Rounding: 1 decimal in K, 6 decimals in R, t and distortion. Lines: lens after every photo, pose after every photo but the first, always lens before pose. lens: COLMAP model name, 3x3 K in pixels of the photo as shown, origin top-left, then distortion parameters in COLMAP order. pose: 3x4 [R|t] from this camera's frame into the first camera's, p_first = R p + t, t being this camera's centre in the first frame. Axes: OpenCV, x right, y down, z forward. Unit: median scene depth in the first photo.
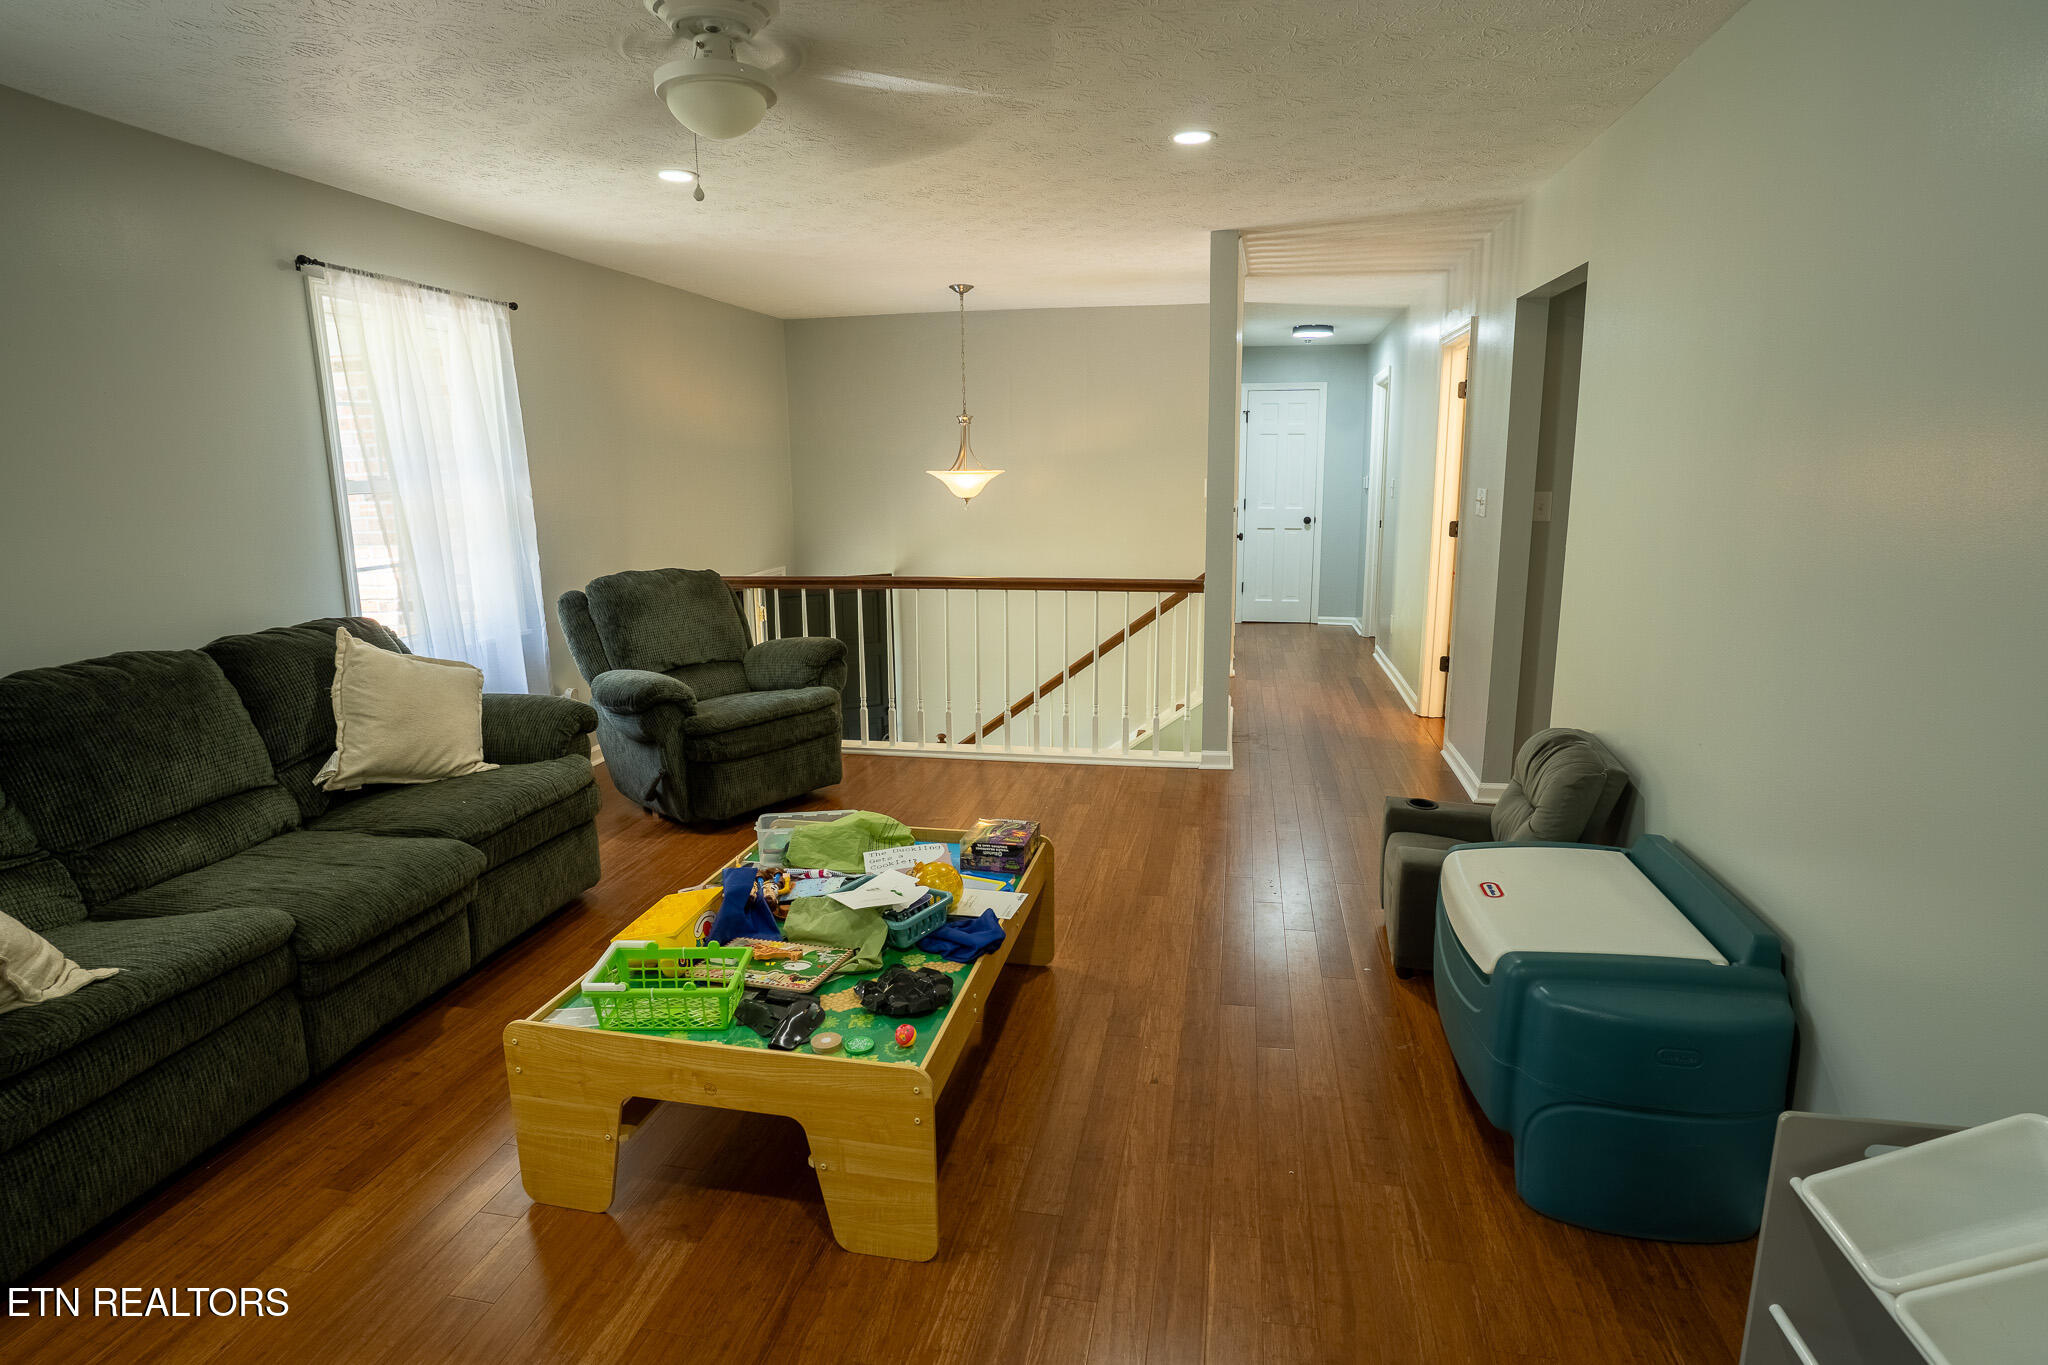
lens RADIAL K [[1108.4, 0, 1024.0], [0, 1108.4, 682.5], [0, 0, 1]] dist [0.000275, 0.000197]
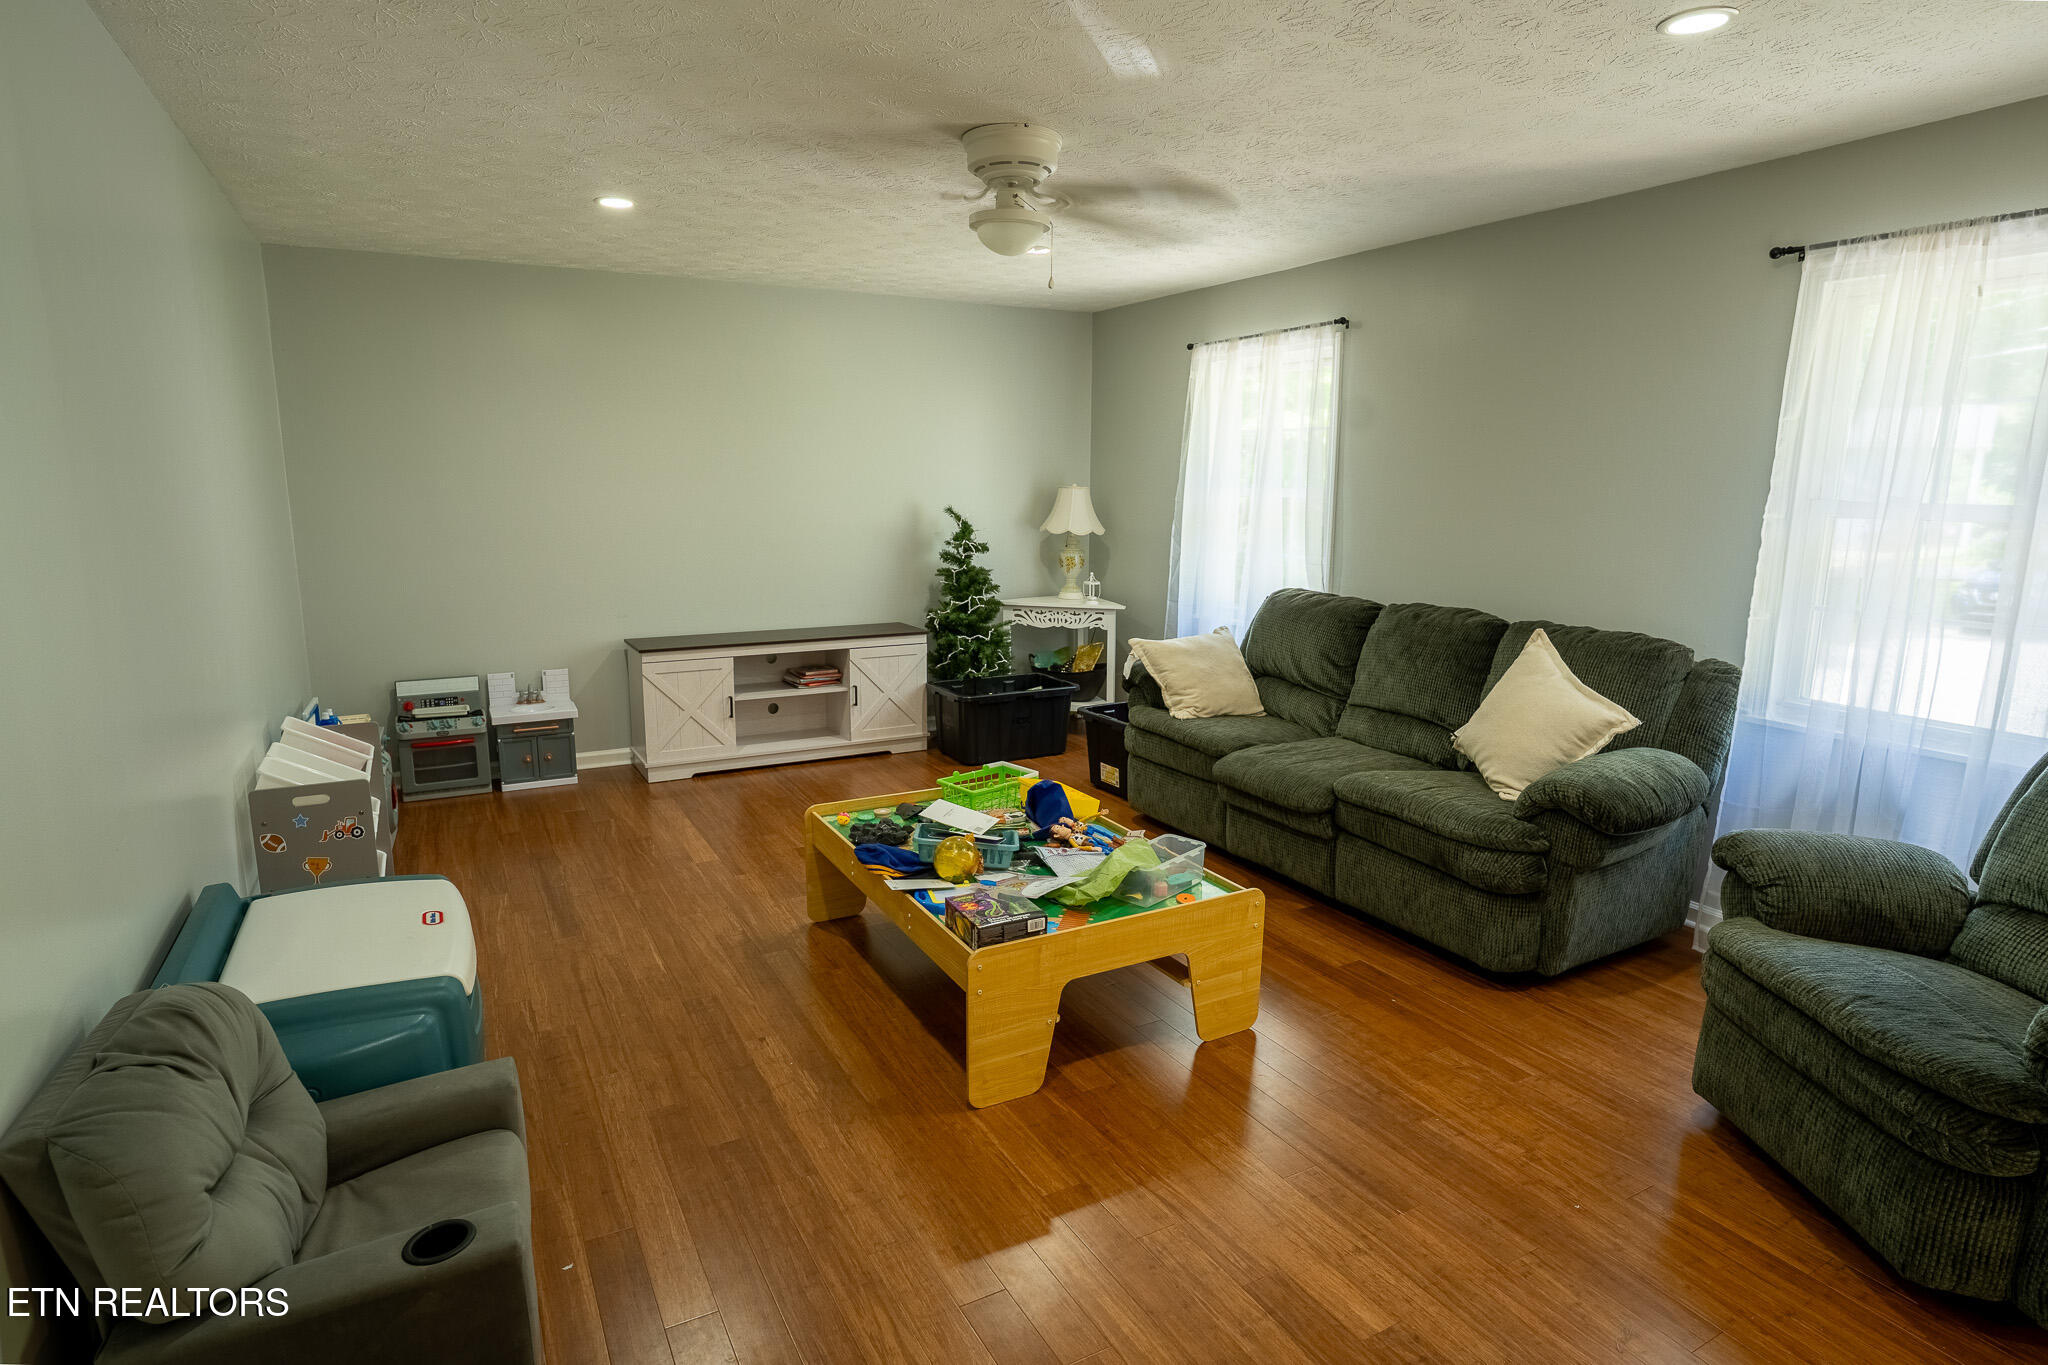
lens RADIAL K [[1108.4, 0, 1024.0], [0, 1108.4, 682.5], [0, 0, 1]] dist [0.000275, 0.000197]
pose [[-0.774388, 0.117420, -0.621720, 0.478896], [-0.122969, 0.935961, 0.329934, -0.315026], [0.620646, 0.331949, -0.710358, 1.563911]]
